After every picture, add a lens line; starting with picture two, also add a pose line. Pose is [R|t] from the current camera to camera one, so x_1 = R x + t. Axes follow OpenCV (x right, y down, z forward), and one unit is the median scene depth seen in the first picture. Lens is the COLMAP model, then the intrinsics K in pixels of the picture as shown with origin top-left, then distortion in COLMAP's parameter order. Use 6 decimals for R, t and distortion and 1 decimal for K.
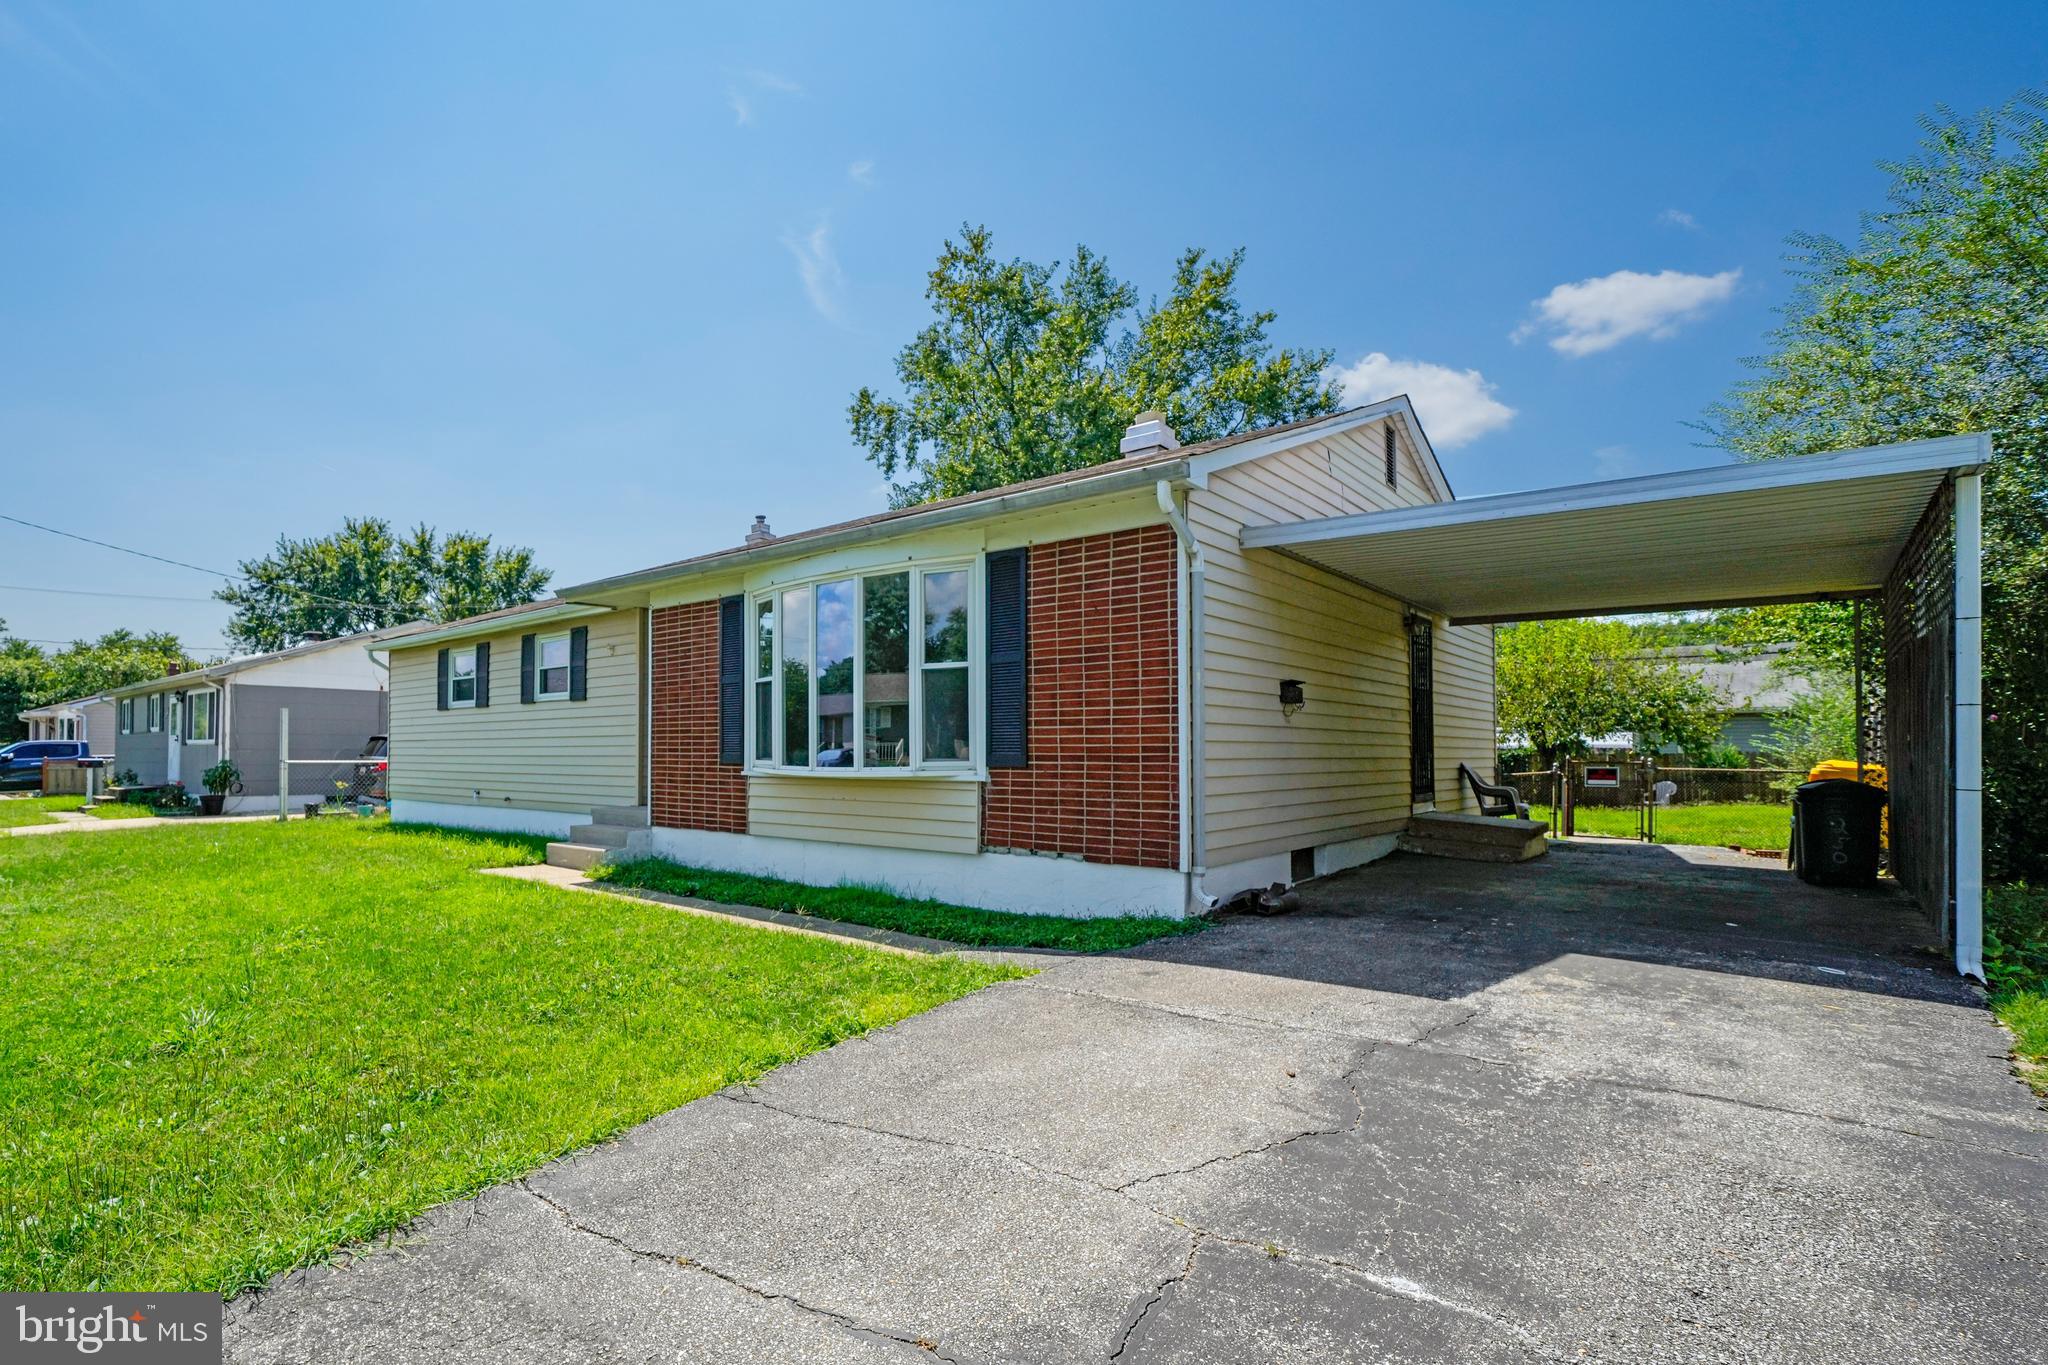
lens RADIAL K [[948.2, 0, 1007.9], [0, 948.2, 743.6], [0, 0, 1]] dist [0.000547, 0.000073]
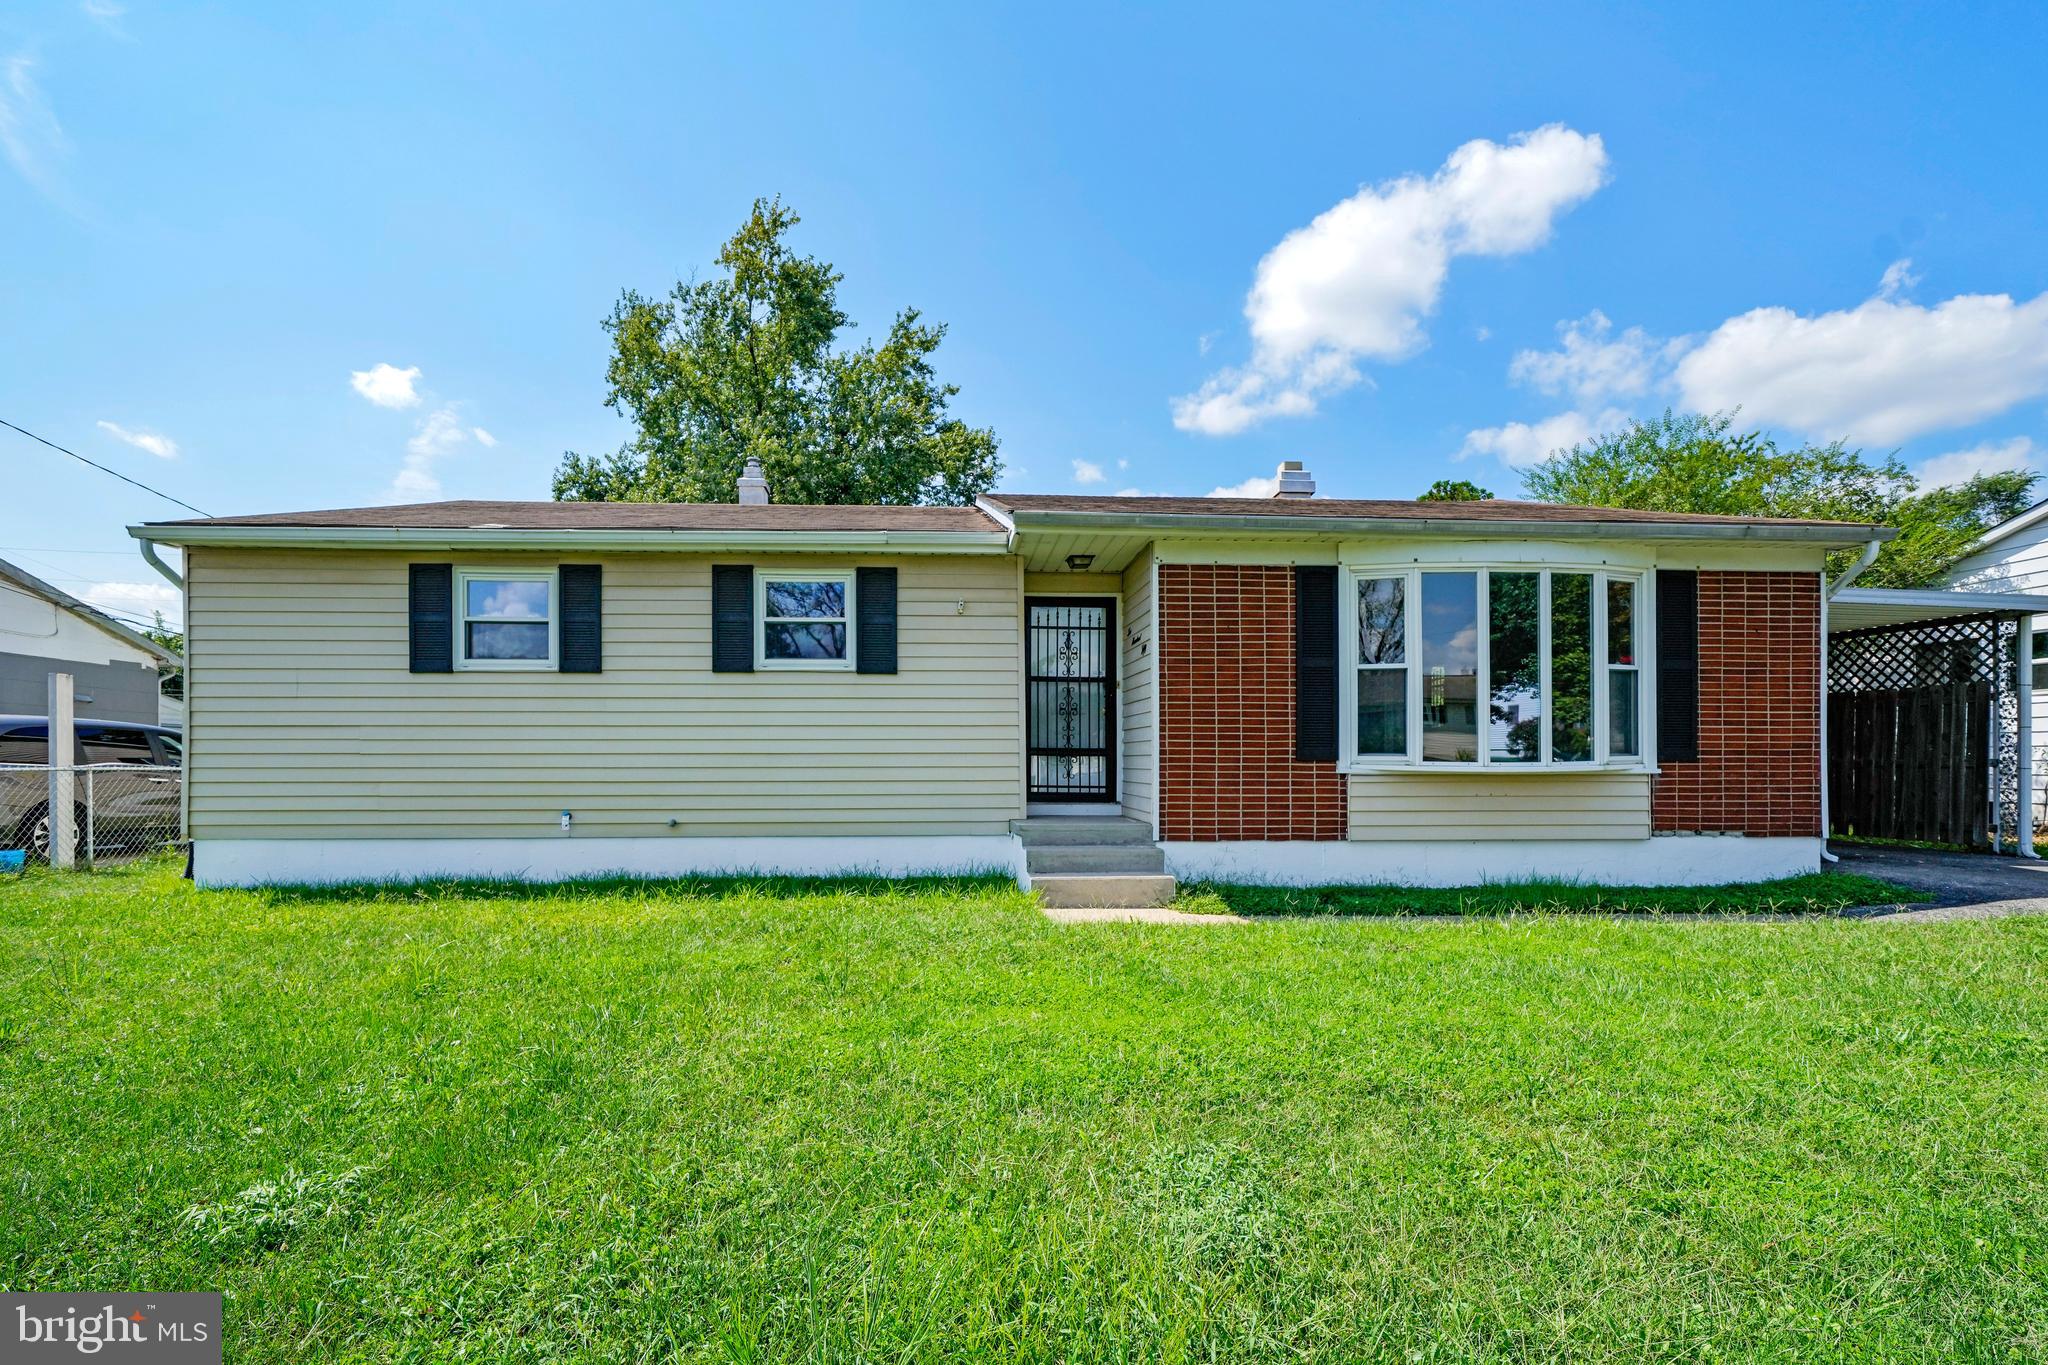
lens RADIAL K [[779.0, 0, 1066.2], [0, 779.0, 765.3], [0, 0, 1]] dist [-0.003819, 0.000172]
pose [[0.754099, -0.003750, 0.656750, -1.168135], [-0.005316, 0.999916, 0.011814, 0.023074], [-0.656739, -0.012400, 0.754016, 0.772368]]
